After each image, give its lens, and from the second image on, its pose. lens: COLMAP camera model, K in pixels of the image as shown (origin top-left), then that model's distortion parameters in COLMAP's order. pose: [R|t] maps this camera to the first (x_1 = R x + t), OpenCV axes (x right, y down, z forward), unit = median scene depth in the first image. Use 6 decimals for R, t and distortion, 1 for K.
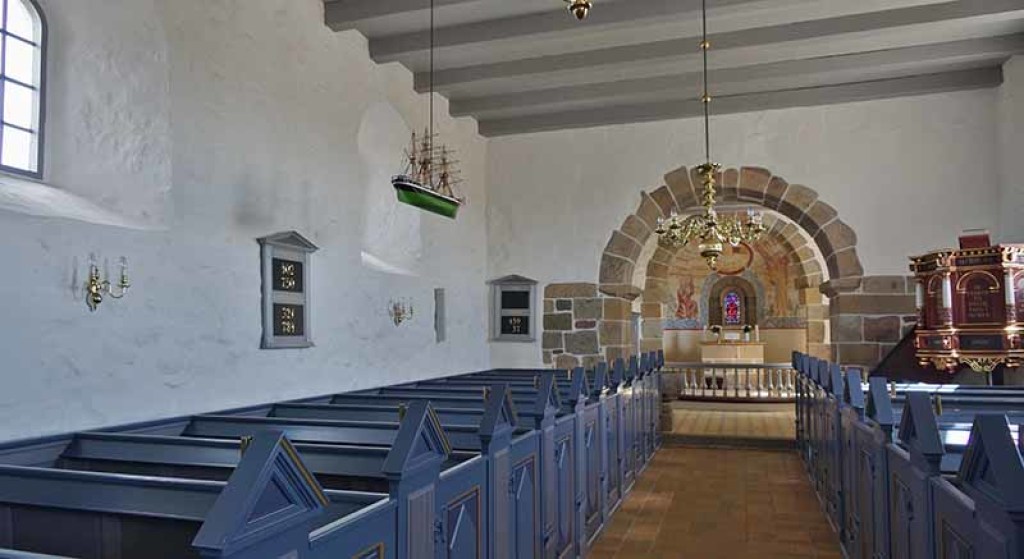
lens RADIAL K [[708.1, 0, 512.6], [0, 708.1, 287.4], [0, 0, 1]] dist [-0.002000, 0.008494]
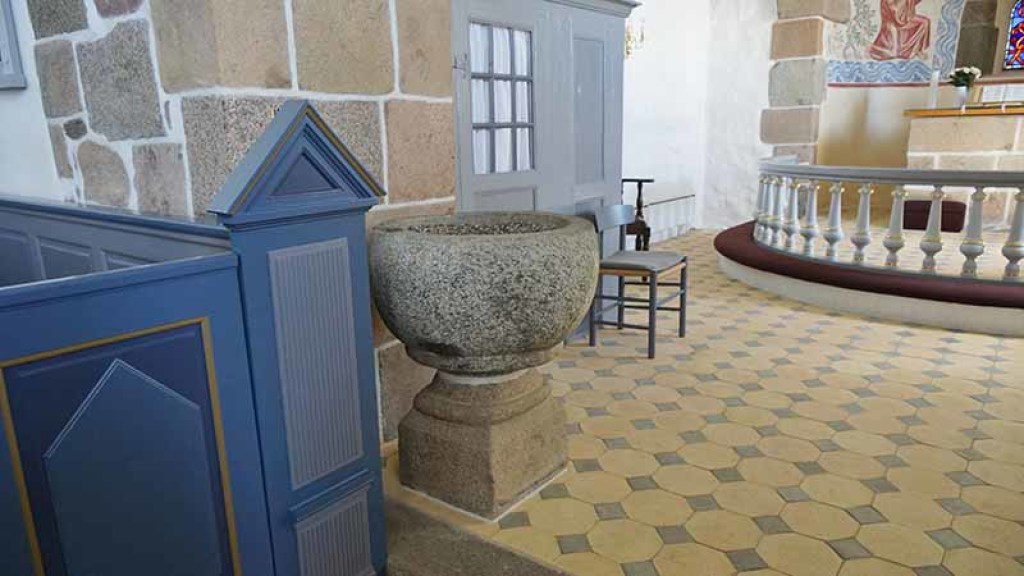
lens RADIAL K [[695.6, 0, 501.0], [0, 695.6, 303.2], [0, 0, 1]] dist [-0.006676, 0.001418]
pose [[0.939825, 0.068141, -0.334792, 0.283242], [0.038095, 0.952899, 0.300886, 0.081609], [0.339525, -0.295534, 0.892963, 0.817258]]
